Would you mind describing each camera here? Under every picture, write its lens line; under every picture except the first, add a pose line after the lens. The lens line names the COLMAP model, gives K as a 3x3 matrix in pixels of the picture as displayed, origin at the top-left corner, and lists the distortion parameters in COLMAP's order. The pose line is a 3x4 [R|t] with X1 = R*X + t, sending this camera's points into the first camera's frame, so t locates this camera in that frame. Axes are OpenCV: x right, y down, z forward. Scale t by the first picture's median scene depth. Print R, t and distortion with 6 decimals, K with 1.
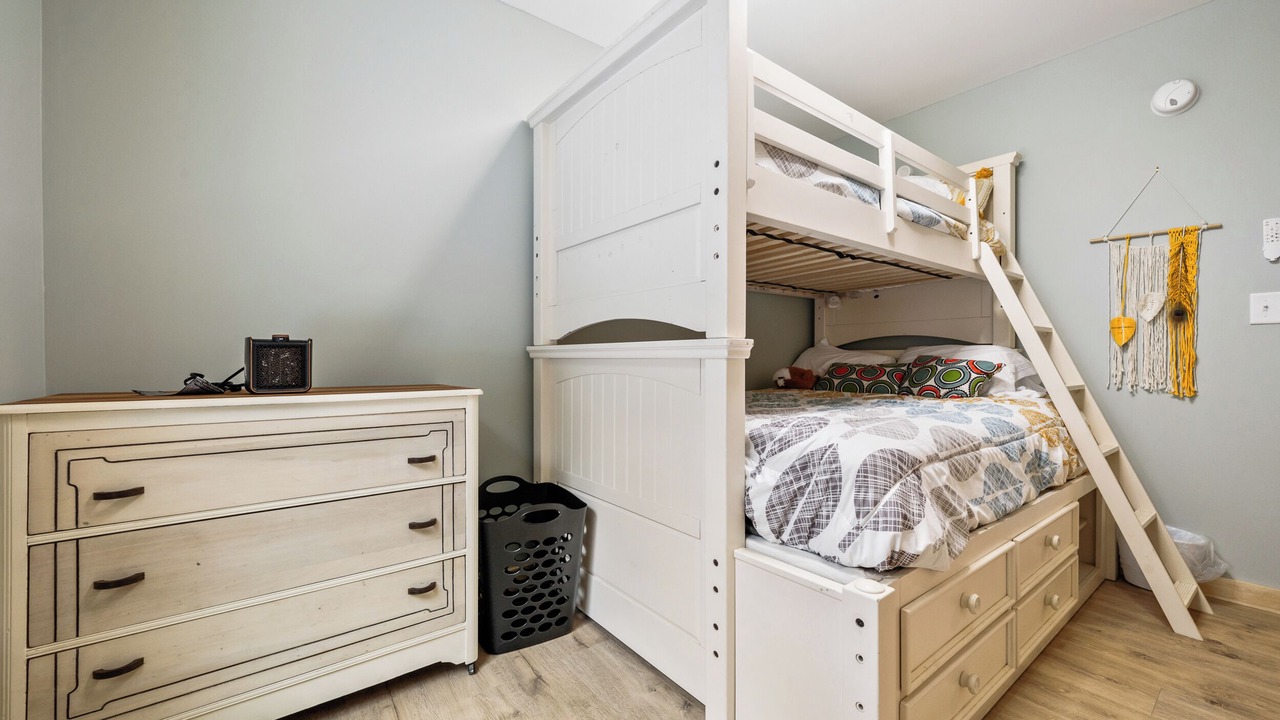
lens RADIAL K [[503.0, 0, 642.7], [0, 503.0, 348.5], [0, 0, 1]] dist [-0.000815, -0.000090]
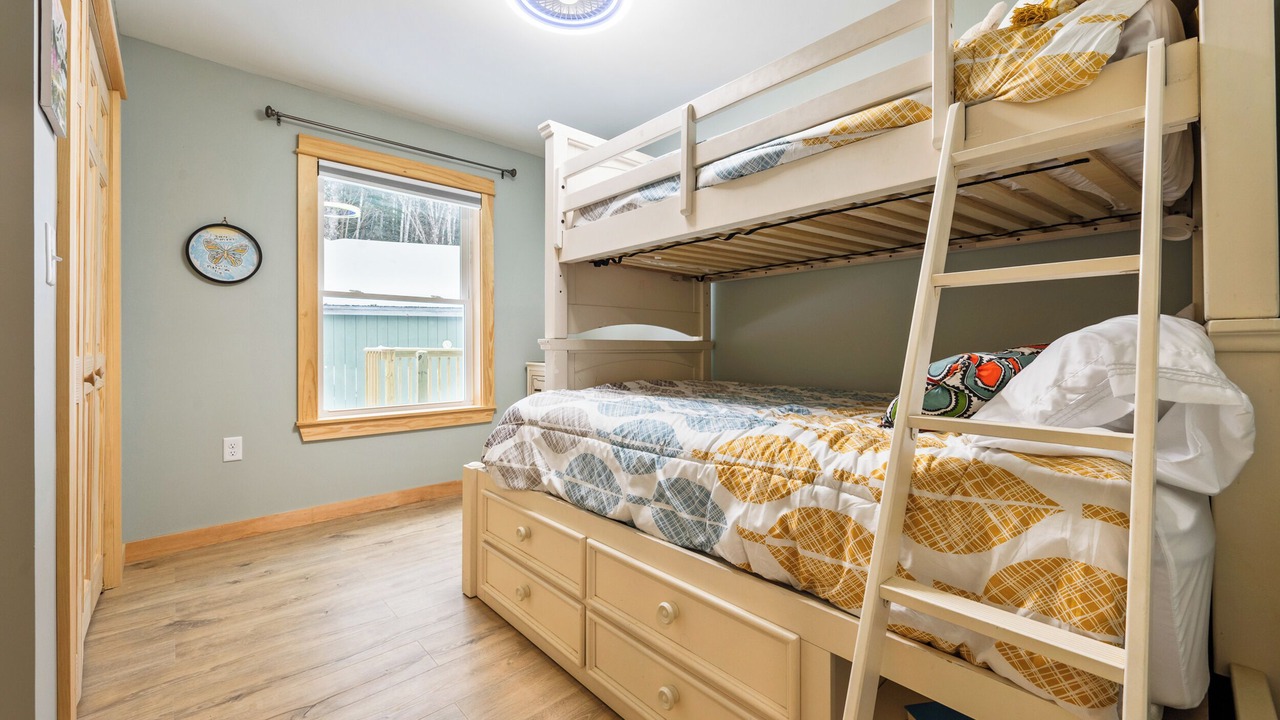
lens RADIAL K [[511.0, 0, 648.3], [0, 511.0, 340.7], [0, 0, 1]] dist [0.000723, -0.000359]
pose [[0.087777, -0.023010, -0.995874, 1.756601], [0.011548, 0.999689, -0.022081, 0.025793], [0.996073, -0.009562, 0.088015, 1.046458]]
